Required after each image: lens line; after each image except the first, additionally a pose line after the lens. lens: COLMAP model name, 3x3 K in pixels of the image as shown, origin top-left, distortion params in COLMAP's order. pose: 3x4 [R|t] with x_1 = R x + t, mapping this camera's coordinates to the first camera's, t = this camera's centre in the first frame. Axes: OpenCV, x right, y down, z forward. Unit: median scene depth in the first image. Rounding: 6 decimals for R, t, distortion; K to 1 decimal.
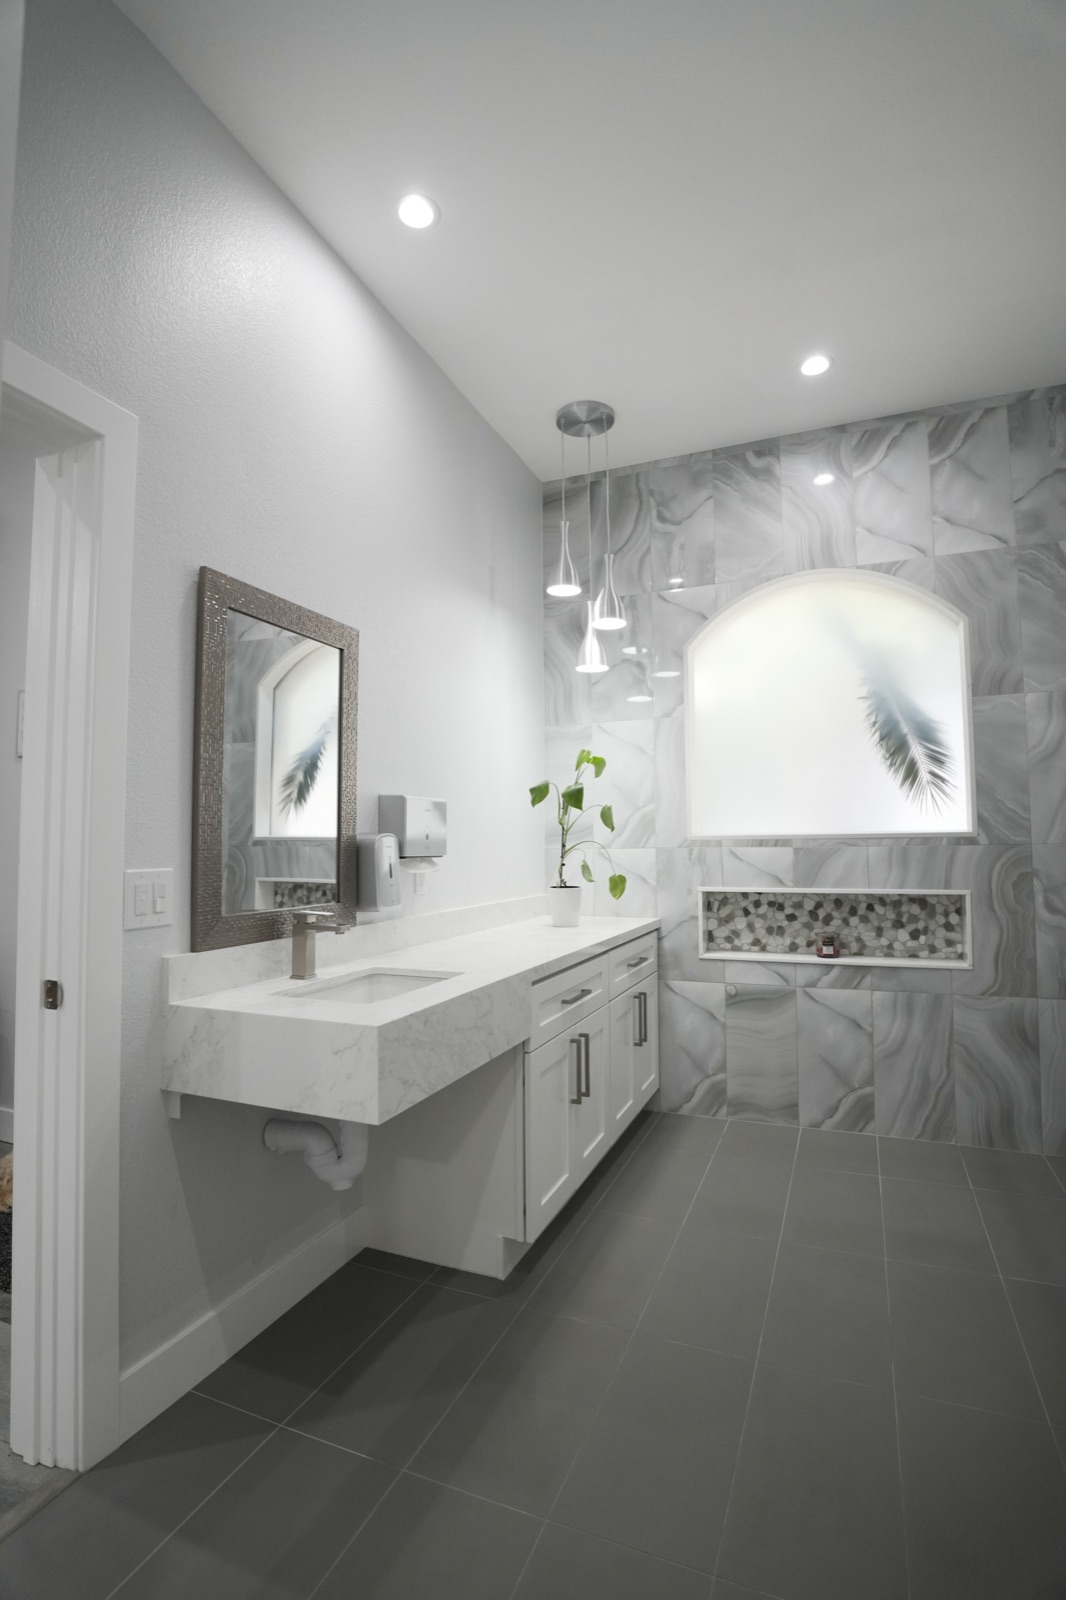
lens RADIAL K [[777.6, 0, 525.9], [0, 777.6, 804.1], [0, 0, 1]] dist [-0.047837, 0.015950]
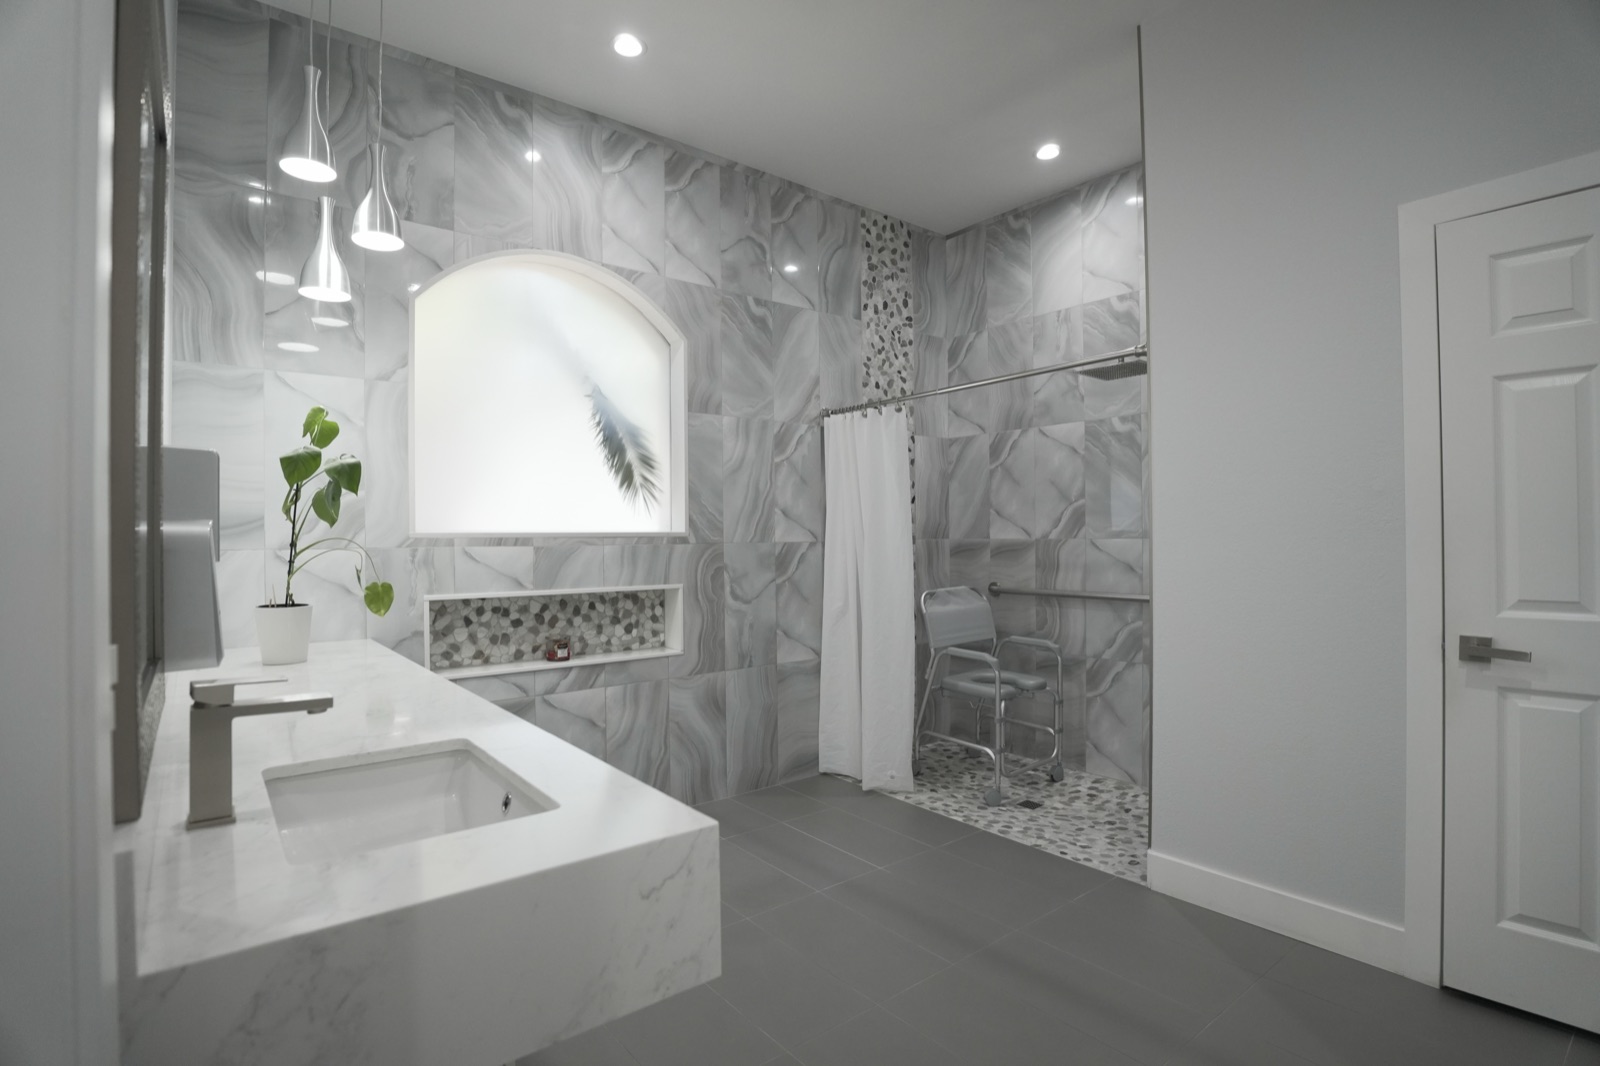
lens RADIAL K [[777.6, 0, 800.0], [0, 777.6, 533.0], [0, 0, 1]] dist [-0.047837, 0.015950]
pose [[0.486601, 0.010165, 0.873565, -0.309753], [-0.041430, 0.999076, 0.011452, 0.016214], [-0.872642, -0.041765, 0.486572, 0.277703]]
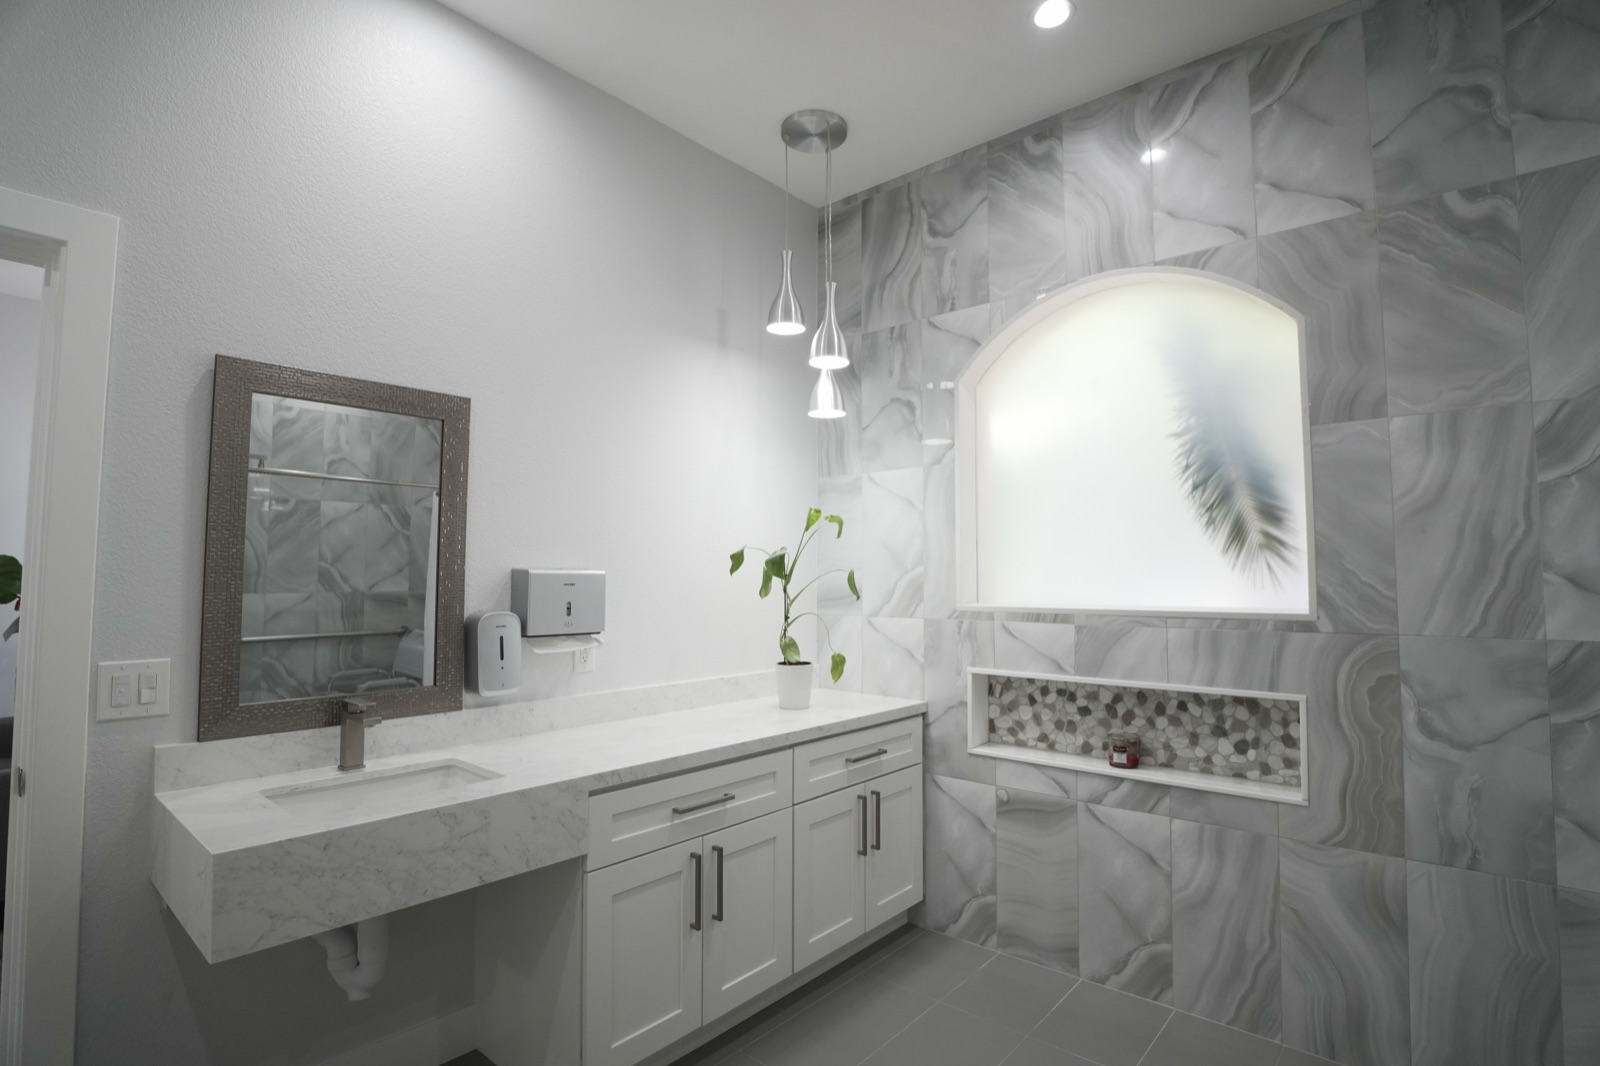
lens RADIAL K [[770.4, 0, 800.0], [0, 770.4, 533.0], [0, 0, 1]] dist [-0.047692, 0.013717]
pose [[0.950526, -0.007857, -0.310546, 0.325958], [0.006551, 0.999965, -0.005248, -0.036513], [0.310576, 0.002954, 0.950544, 0.166739]]
